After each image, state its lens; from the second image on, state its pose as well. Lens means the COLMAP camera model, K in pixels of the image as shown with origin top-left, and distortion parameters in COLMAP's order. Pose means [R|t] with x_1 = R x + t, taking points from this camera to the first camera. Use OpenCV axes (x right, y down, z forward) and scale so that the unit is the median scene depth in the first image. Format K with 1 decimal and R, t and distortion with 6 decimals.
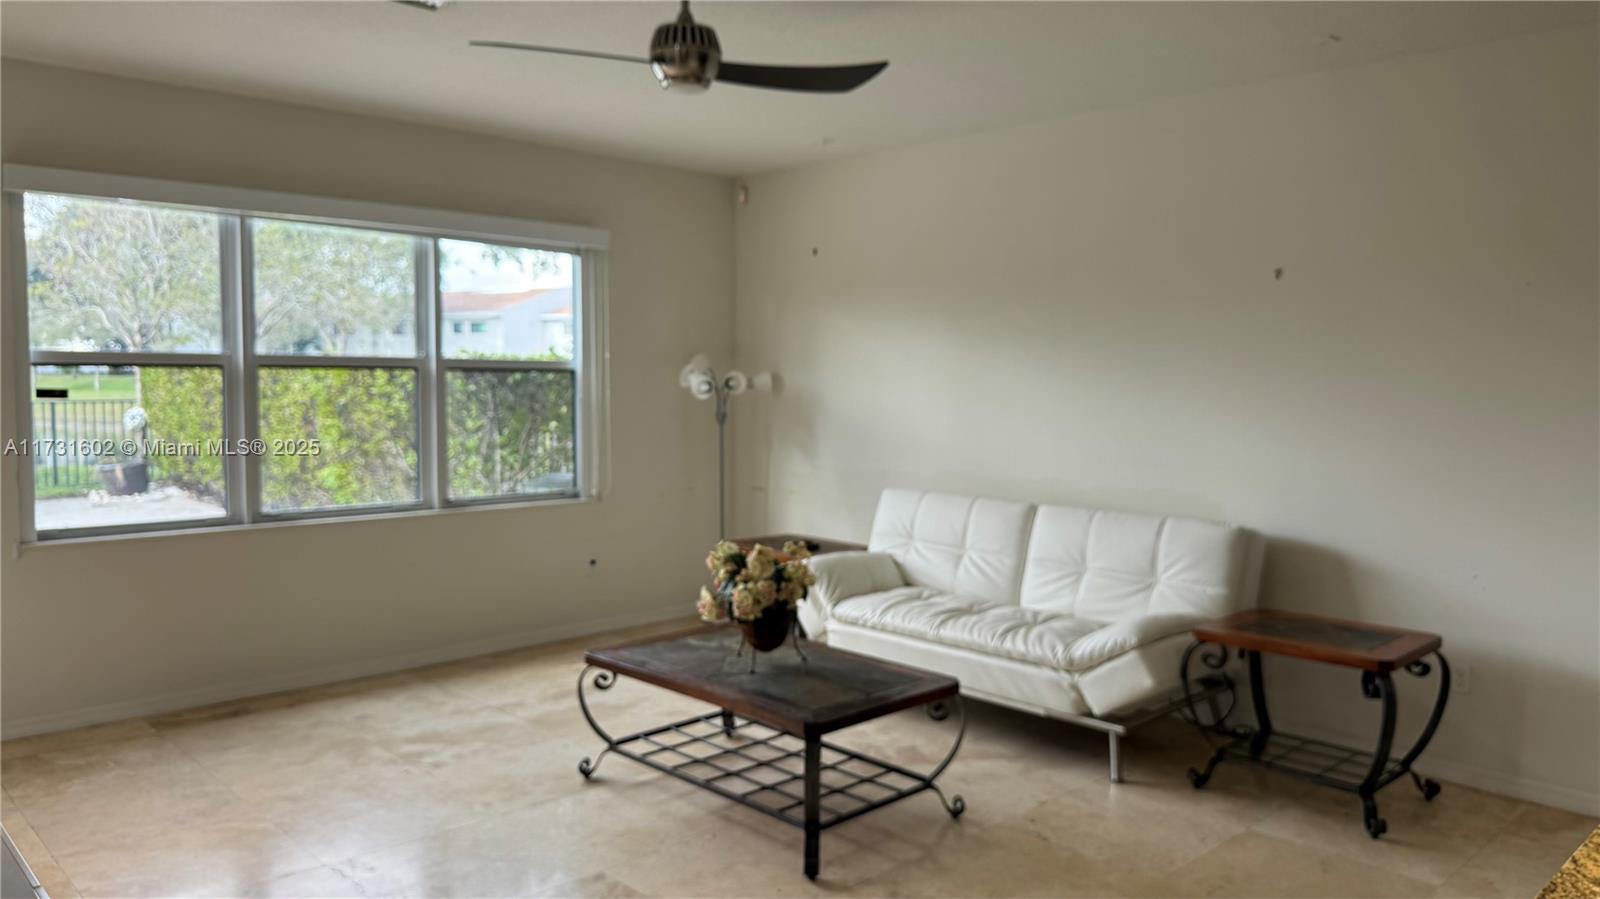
lens RADIAL K [[1094.8, 0, 793.1], [0, 1094.8, 444.1], [0, 0, 1]] dist [0.005128, -0.000474]
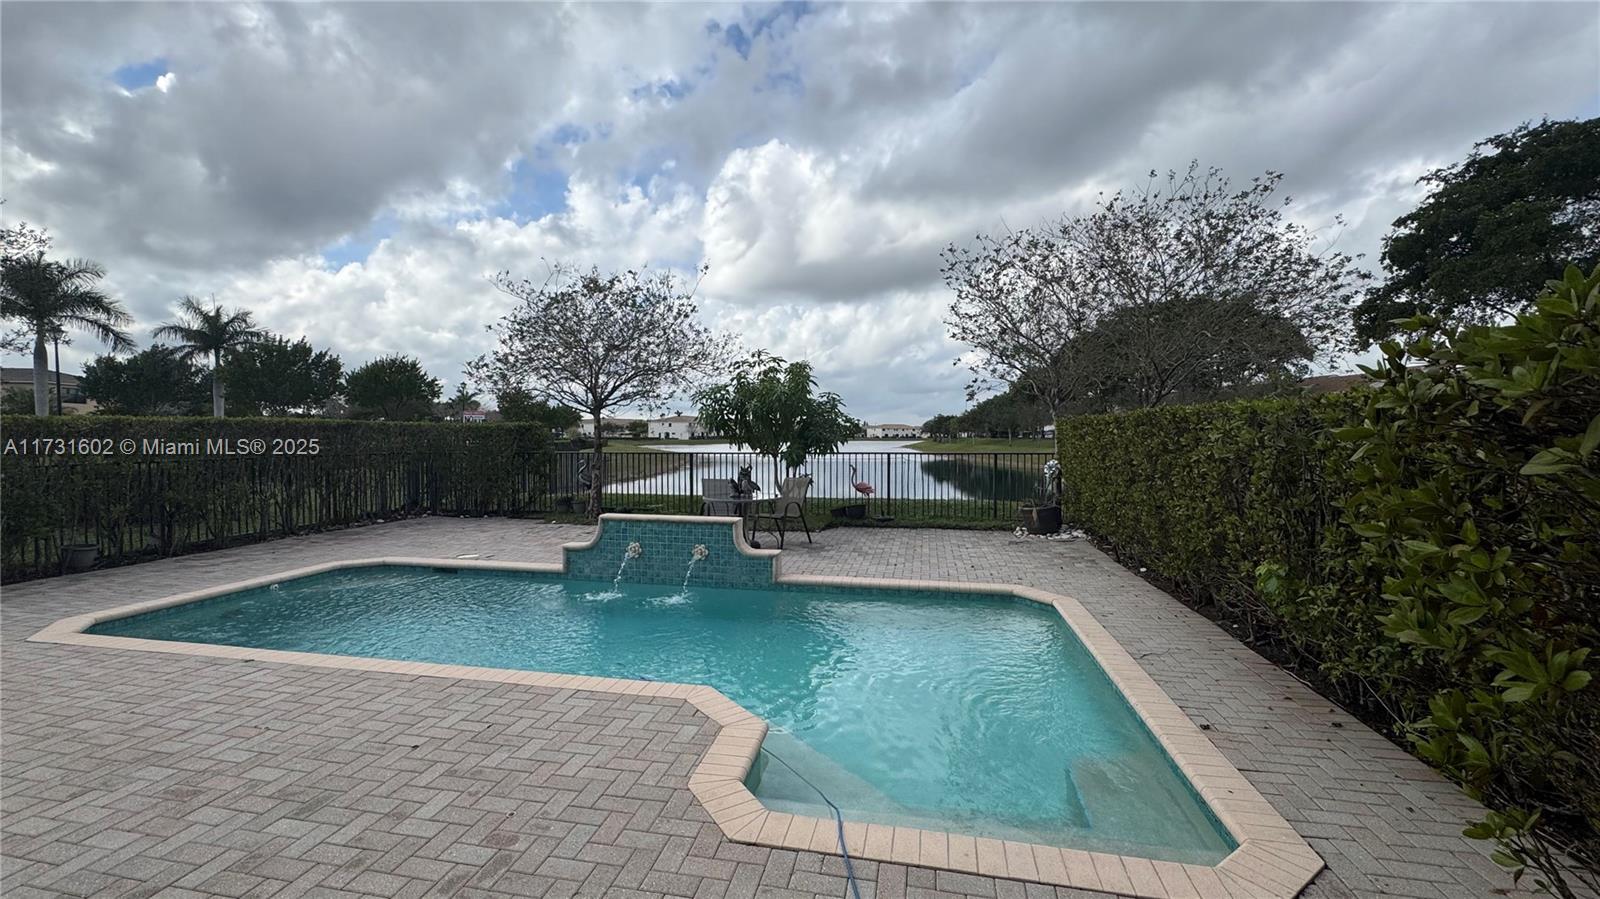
lens RADIAL K [[640.7, 0, 795.1], [0, 640.7, 447.7], [0, 0, 1]] dist [-0.000376, 0.000284]
pose [[0.560308, 0.005843, -0.828264, -0.526101], [-0.042797, 0.998844, -0.021906, -0.051507], [0.827178, 0.047721, 0.559910, 1.098097]]
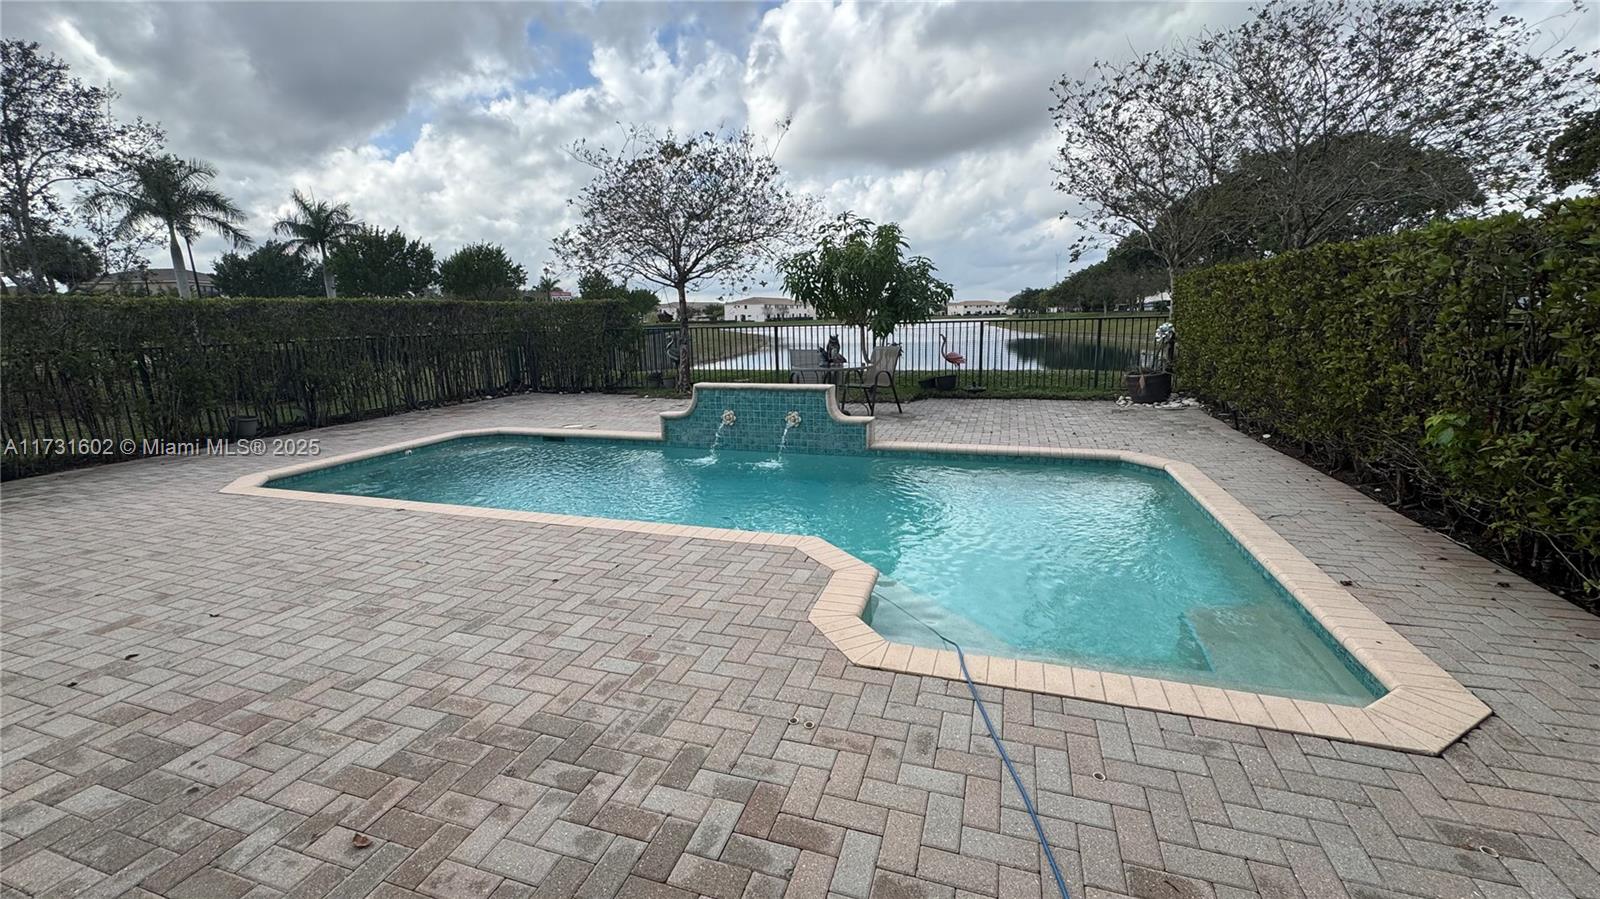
lens RADIAL K [[640.7, 0, 795.1], [0, 640.7, 446.3], [0, 0, 1]] dist [-0.000376, 0.000284]
pose [[0.459116, 0.154654, -0.874811, -0.555620], [-0.023101, 0.986476, 0.162271, -0.017665], [0.888076, -0.054292, 0.456479, 1.079736]]
